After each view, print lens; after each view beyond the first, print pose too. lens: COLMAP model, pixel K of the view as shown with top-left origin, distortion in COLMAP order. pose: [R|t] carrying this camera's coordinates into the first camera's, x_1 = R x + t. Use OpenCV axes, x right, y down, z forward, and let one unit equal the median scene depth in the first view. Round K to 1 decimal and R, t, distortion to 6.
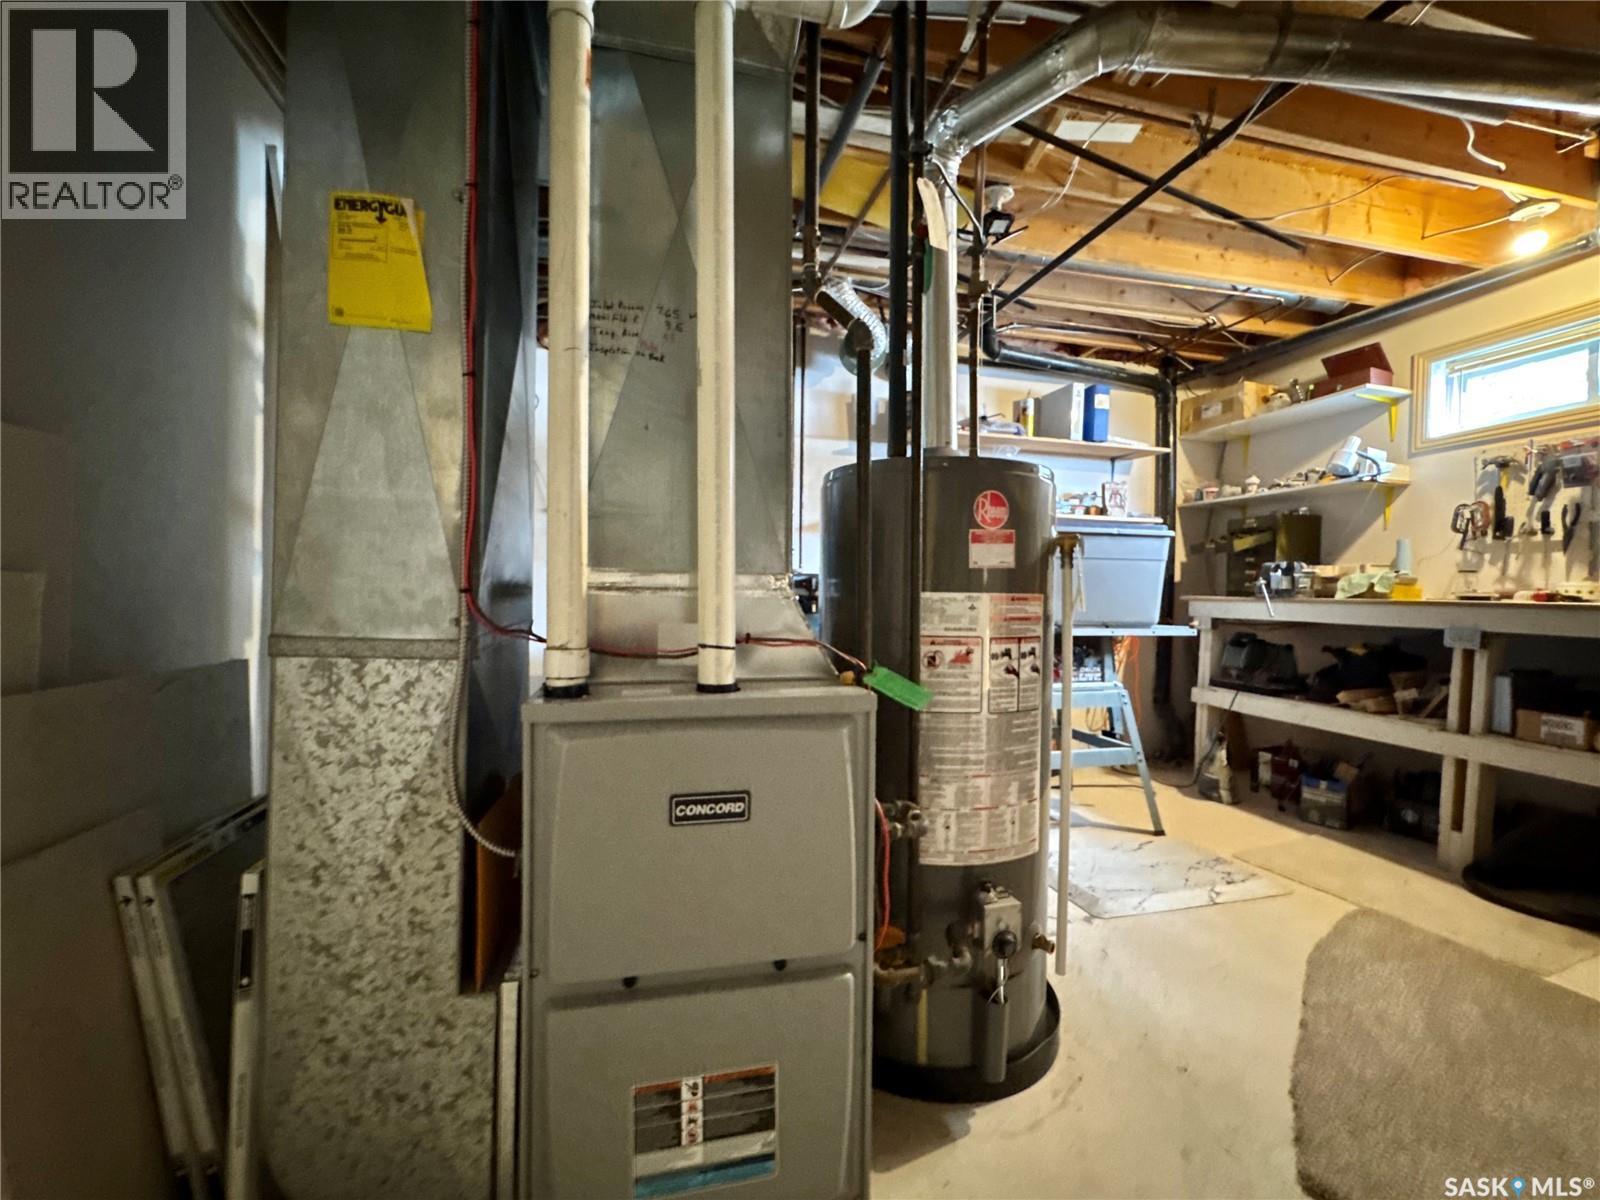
lens RADIAL K [[672.1, 0, 801.4], [0, 672.1, 600.4], [0, 0, 1]] dist [-0.001021, -0.000136]
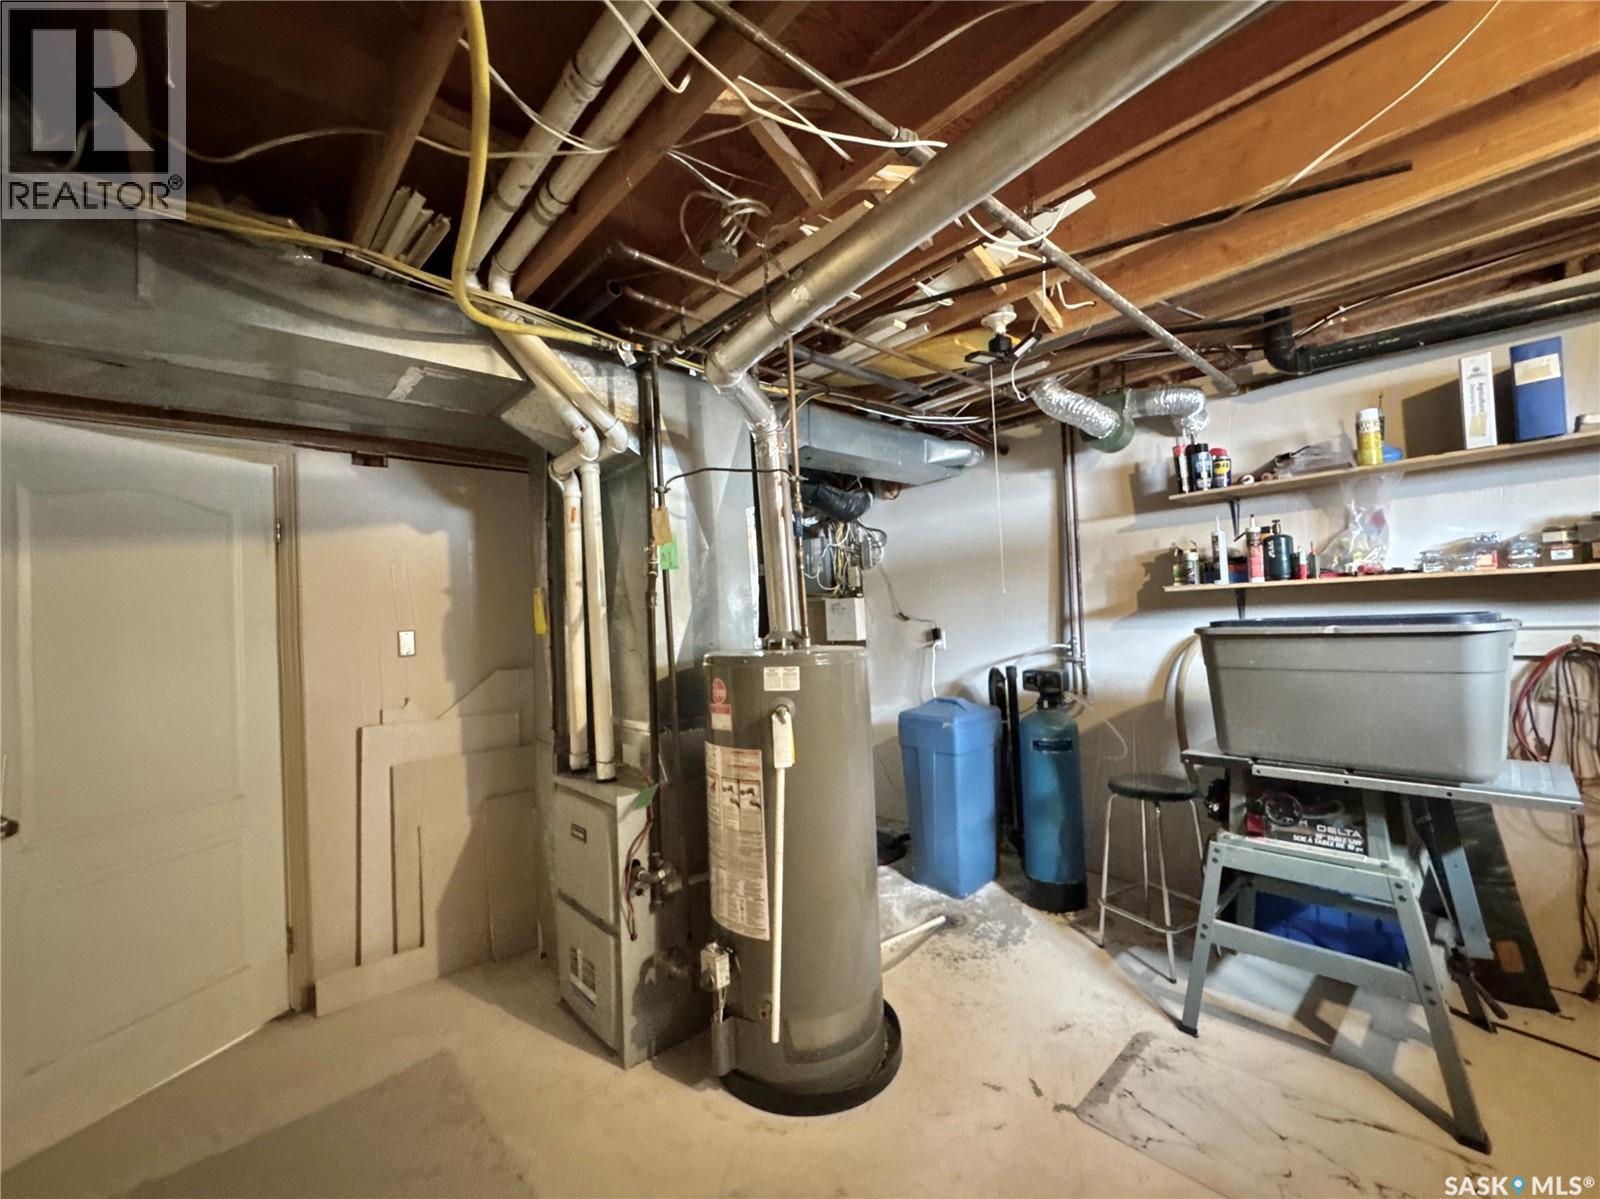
lens RADIAL K [[672.1, 0, 801.4], [0, 672.1, 599.9], [0, 0, 1]] dist [-0.001021, -0.000136]
pose [[0.467123, -0.059375, -0.882197, 1.676558], [0.041326, 0.998119, -0.045295, -0.257557], [0.883226, -0.015299, 0.468698, 0.446170]]
